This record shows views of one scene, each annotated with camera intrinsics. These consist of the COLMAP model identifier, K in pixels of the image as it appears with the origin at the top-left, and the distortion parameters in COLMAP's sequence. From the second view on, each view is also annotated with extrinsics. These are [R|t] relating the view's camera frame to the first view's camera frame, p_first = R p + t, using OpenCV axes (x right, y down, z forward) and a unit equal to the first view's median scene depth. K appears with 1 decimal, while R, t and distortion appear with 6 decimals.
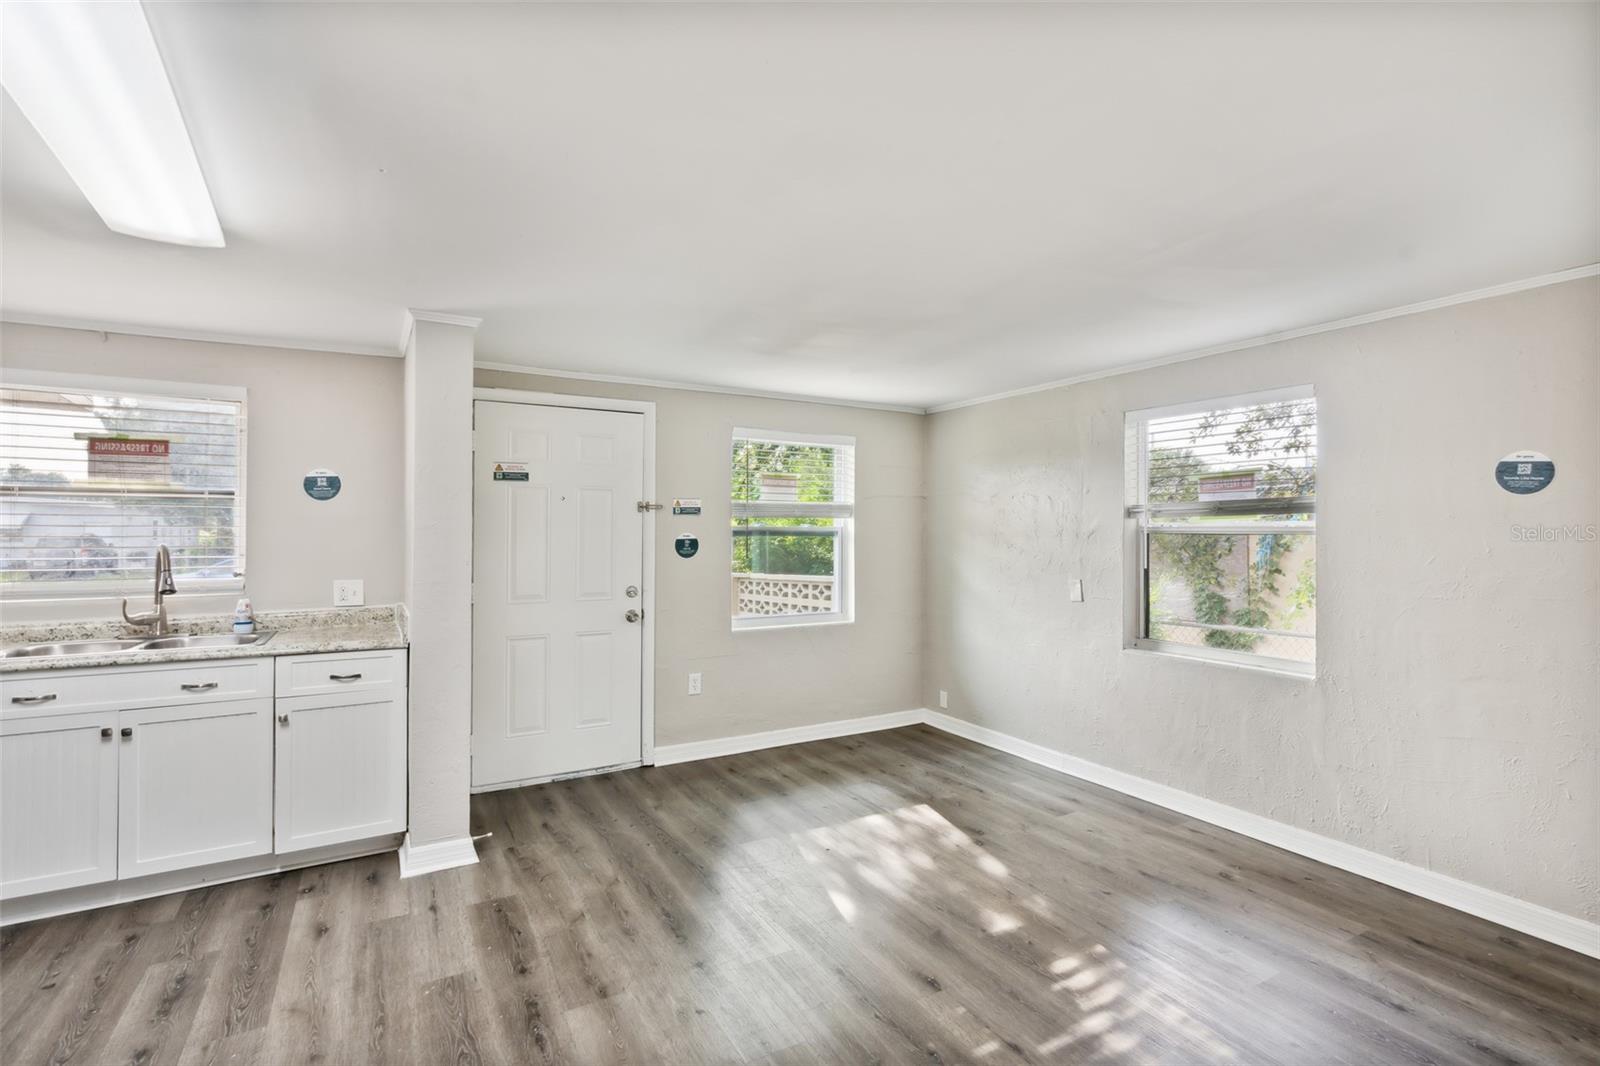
lens RADIAL K [[723.9, 0, 800.0], [0, 723.9, 533.0], [0, 0, 1]] dist [-0.001112, 0.006166]
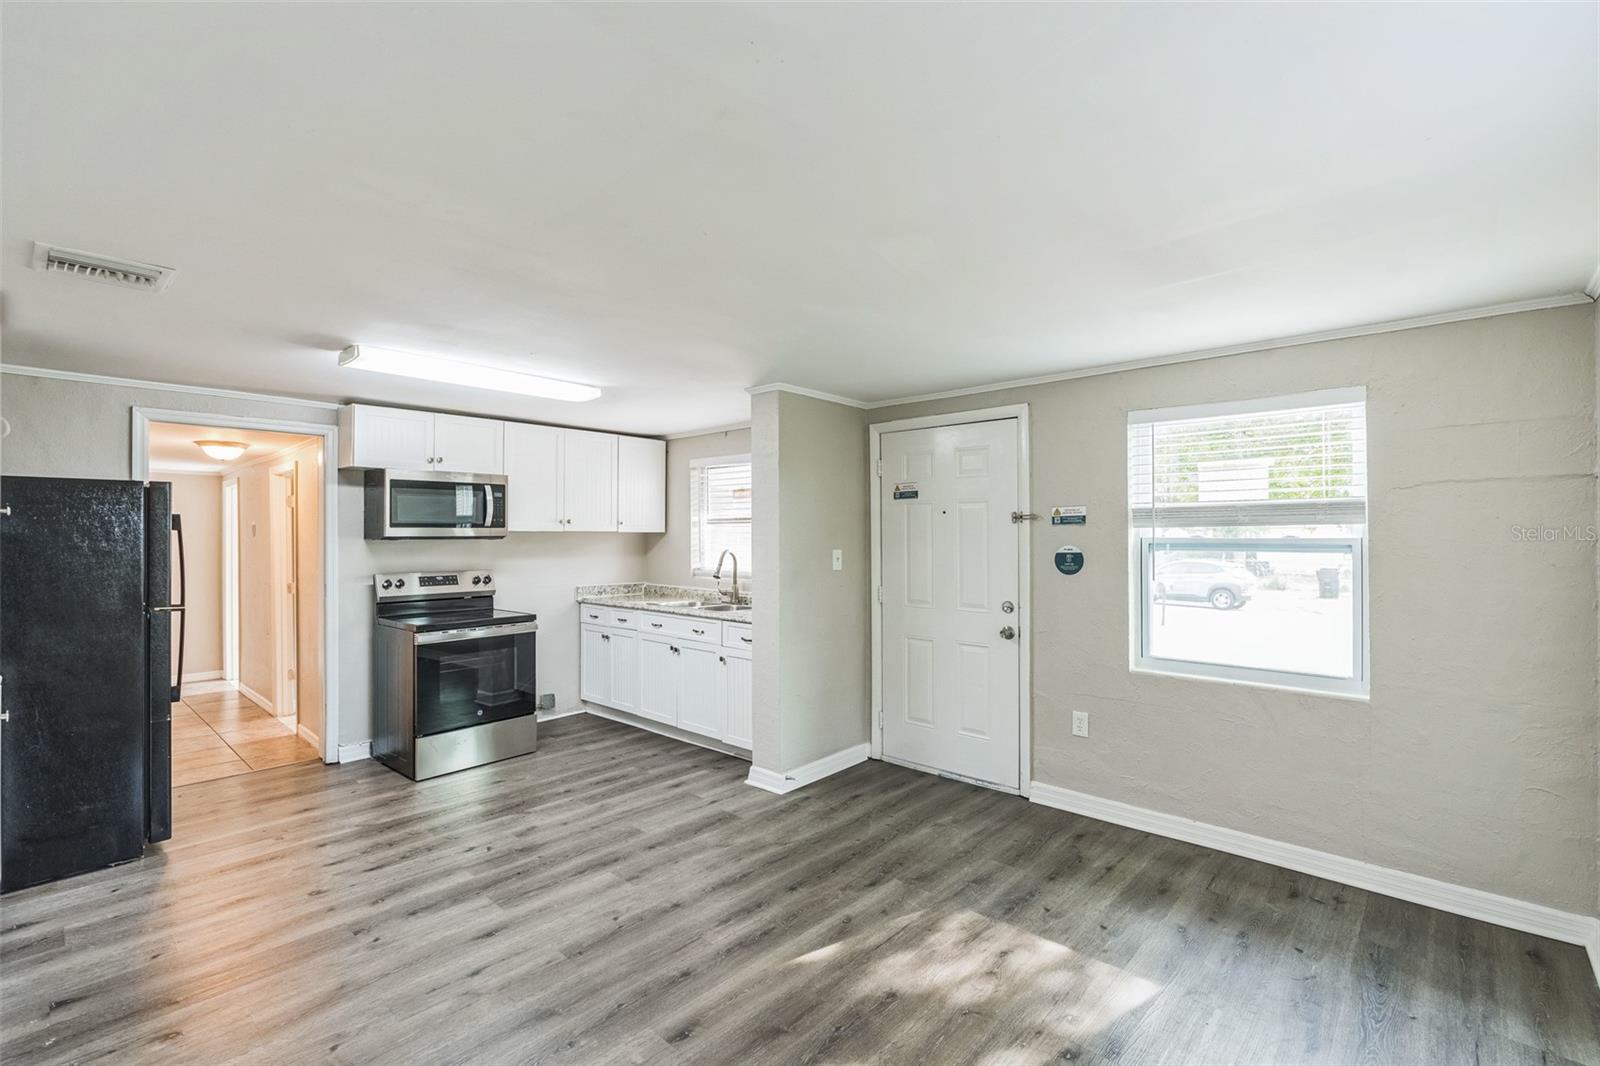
lens RADIAL K [[723.9, 0, 800.0], [0, 723.9, 533.0], [0, 0, 1]] dist [-0.001112, 0.006166]
pose [[0.305510, -0.004452, -0.952178, 0.643200], [0.001371, 0.999990, -0.004236, -0.013618], [0.952188, -0.000011, 0.305513, 0.489470]]
